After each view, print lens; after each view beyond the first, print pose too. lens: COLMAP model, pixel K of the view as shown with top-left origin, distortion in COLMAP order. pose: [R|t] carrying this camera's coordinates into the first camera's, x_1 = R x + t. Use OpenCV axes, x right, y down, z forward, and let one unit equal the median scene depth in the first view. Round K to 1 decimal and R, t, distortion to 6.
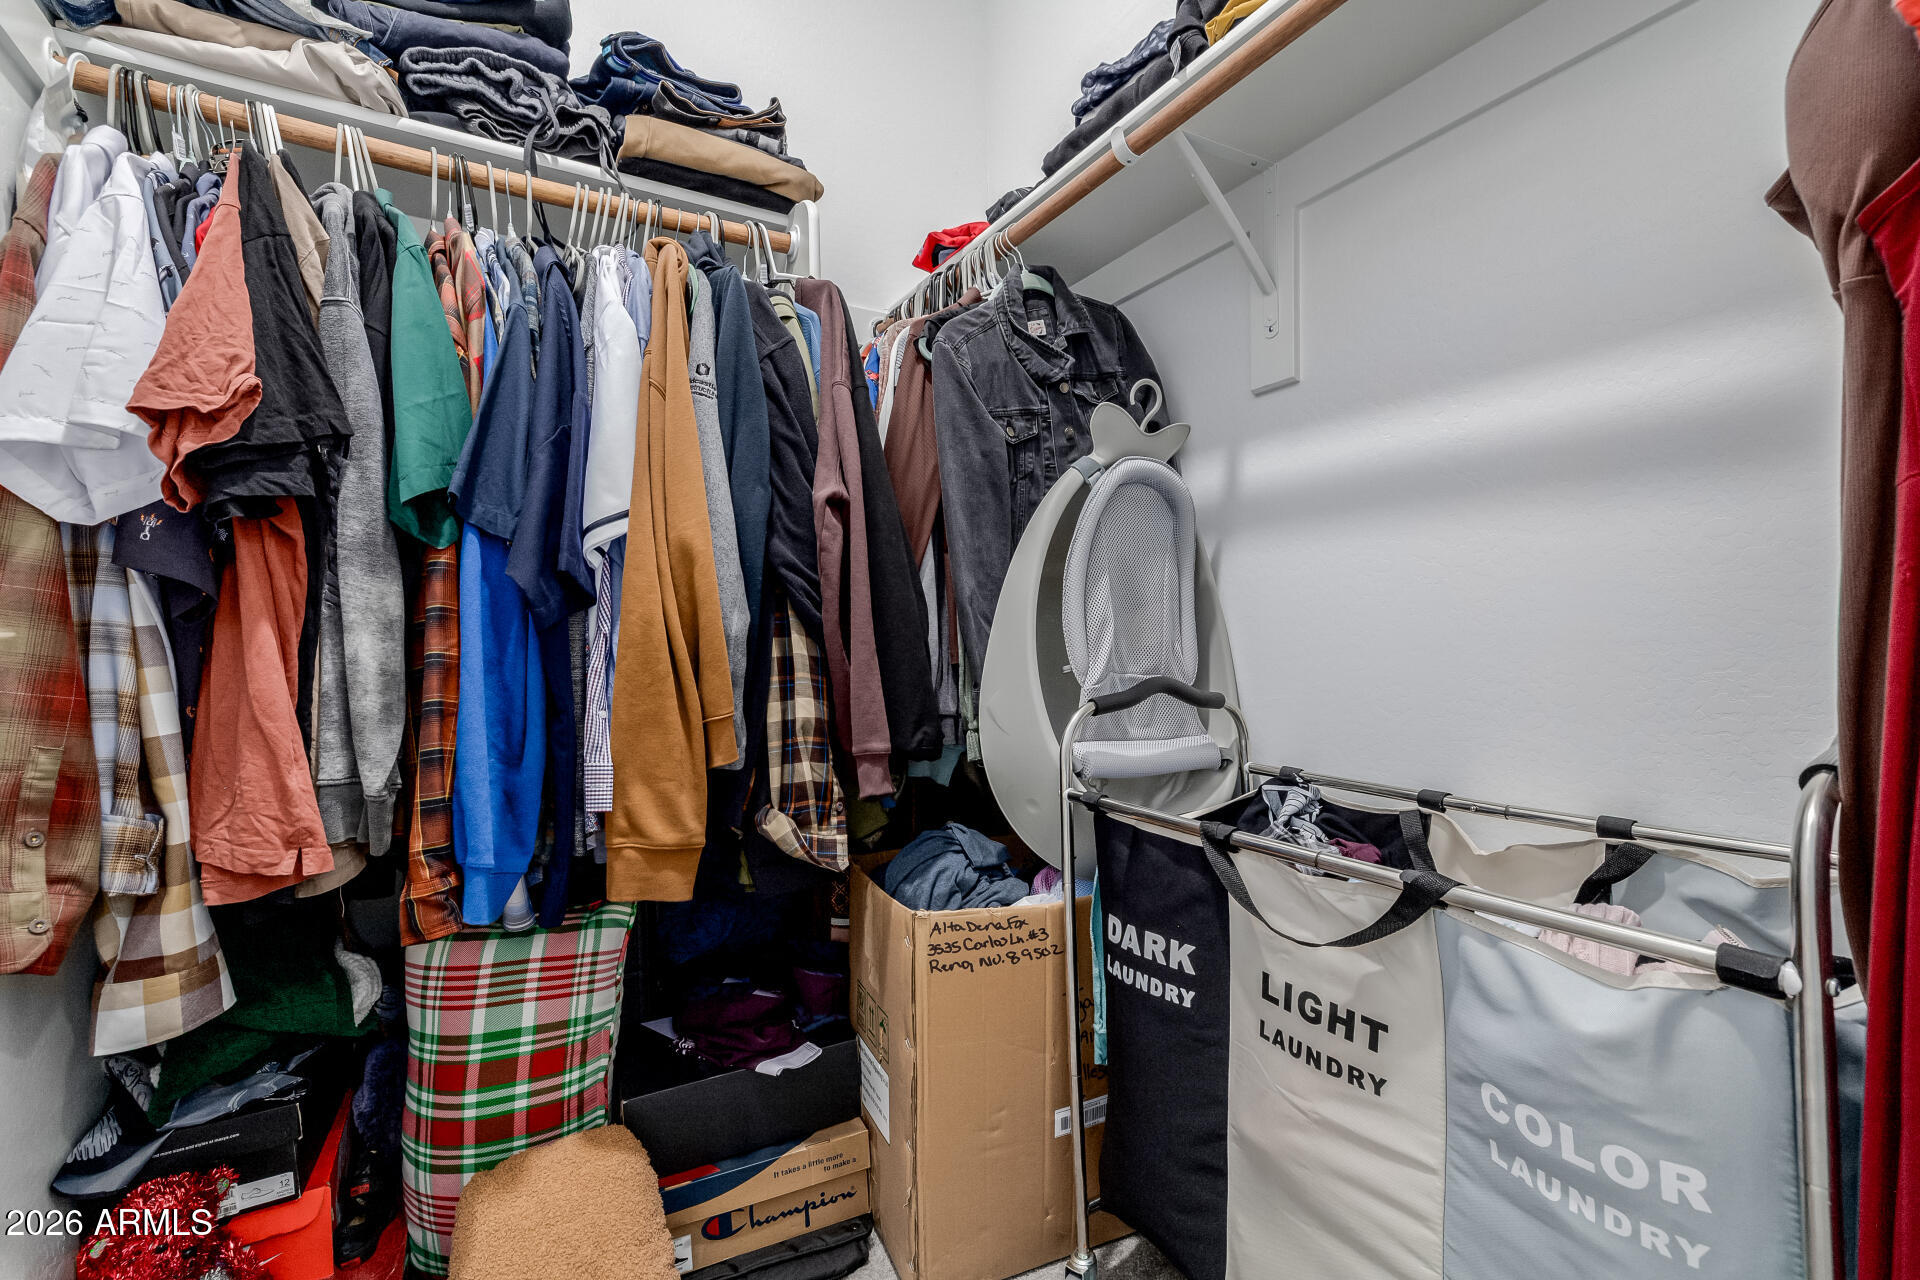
lens RADIAL K [[821.1, 0, 963.8], [0, 821.1, 637.1], [0, 0, 1]] dist [0.004554, -0.001364]
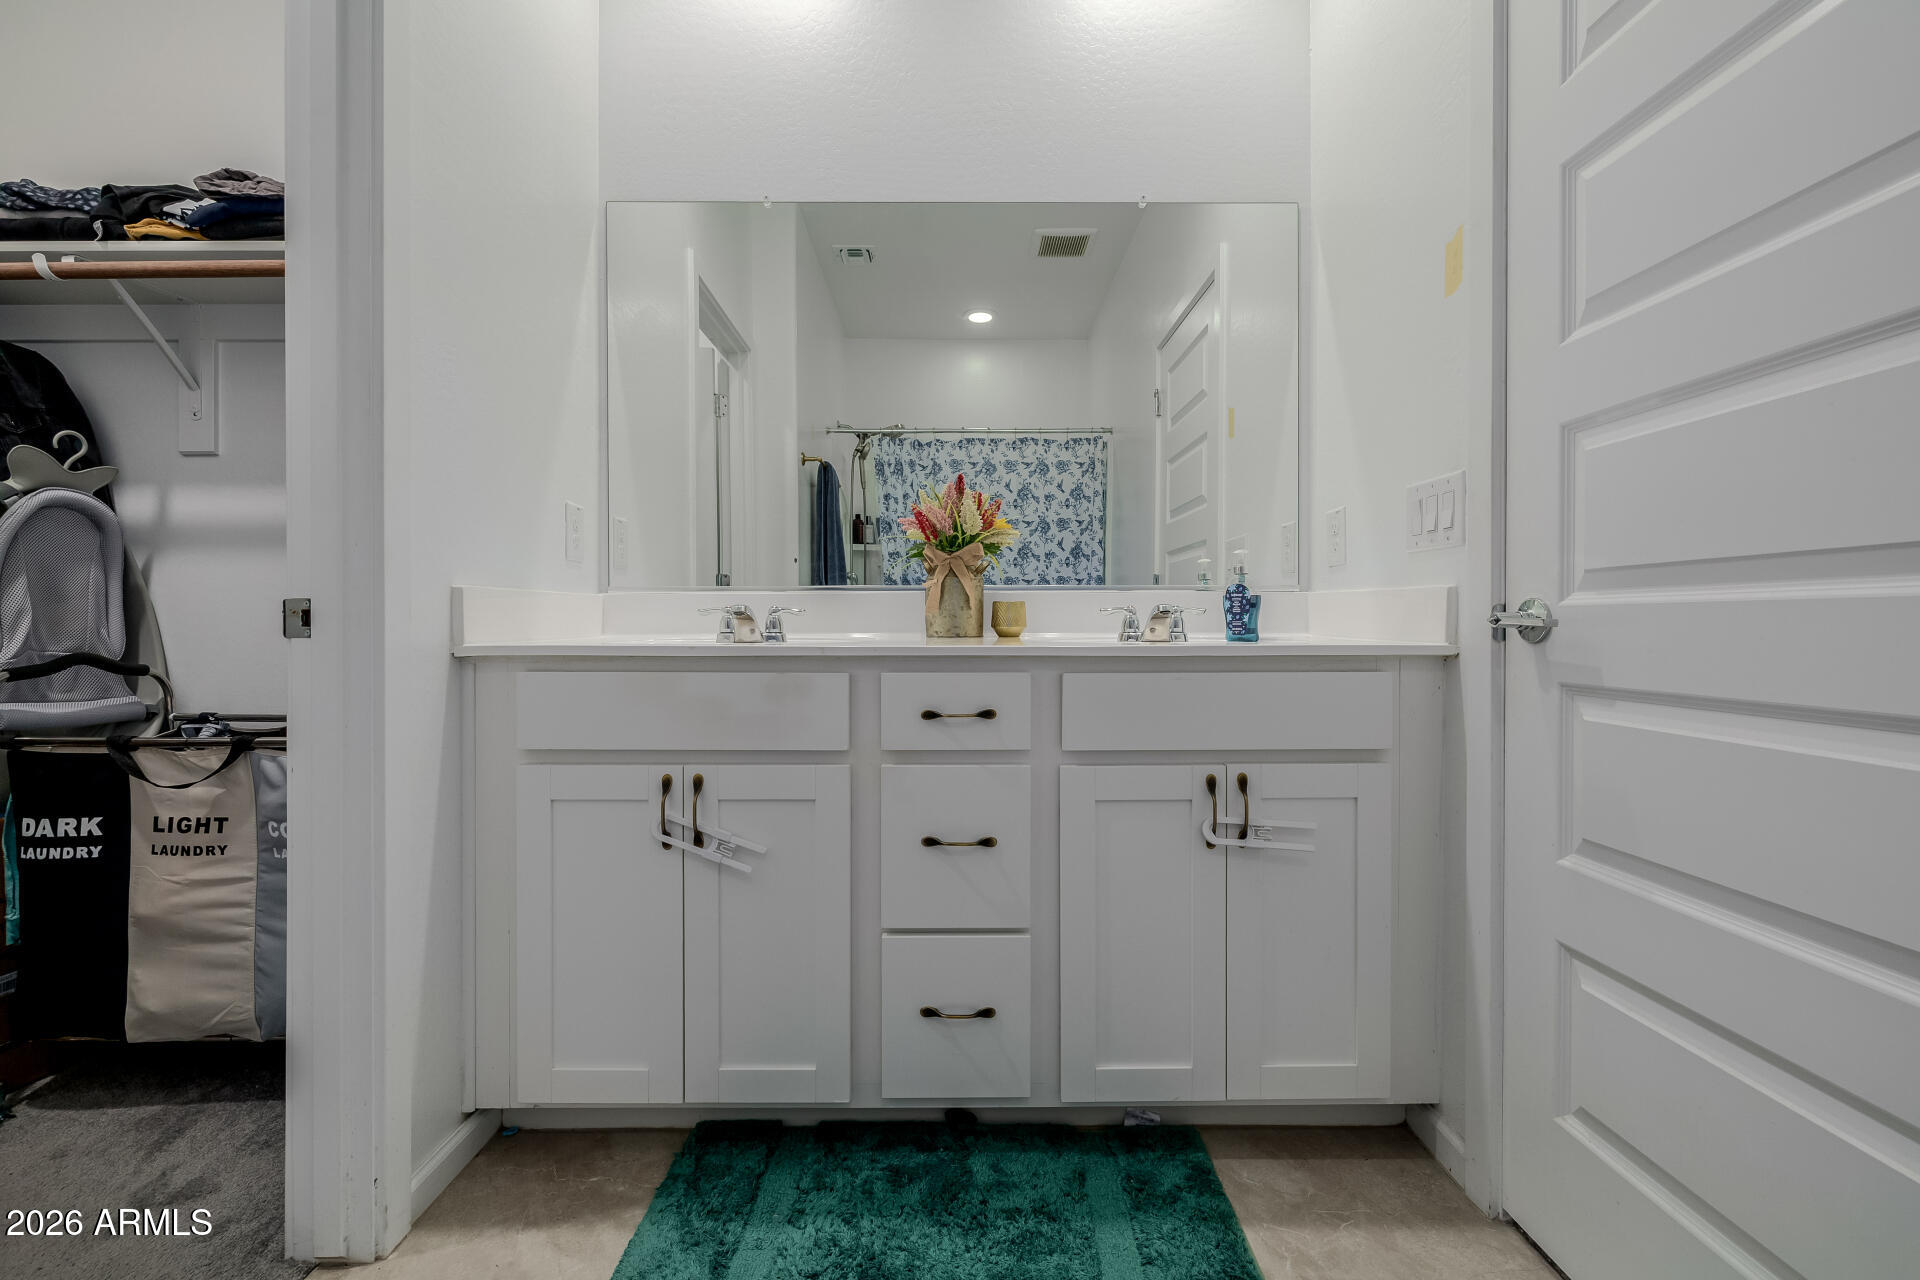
lens RADIAL K [[821.1, 0, 966.8], [0, 821.1, 628.2], [0, 0, 1]] dist [0.004554, -0.001364]
pose [[0.526143, 0.007759, 0.850361, -0.186327], [-0.005956, 0.999967, -0.005439, 0.006750], [-0.850375, -0.002203, 0.526172, -1.185586]]
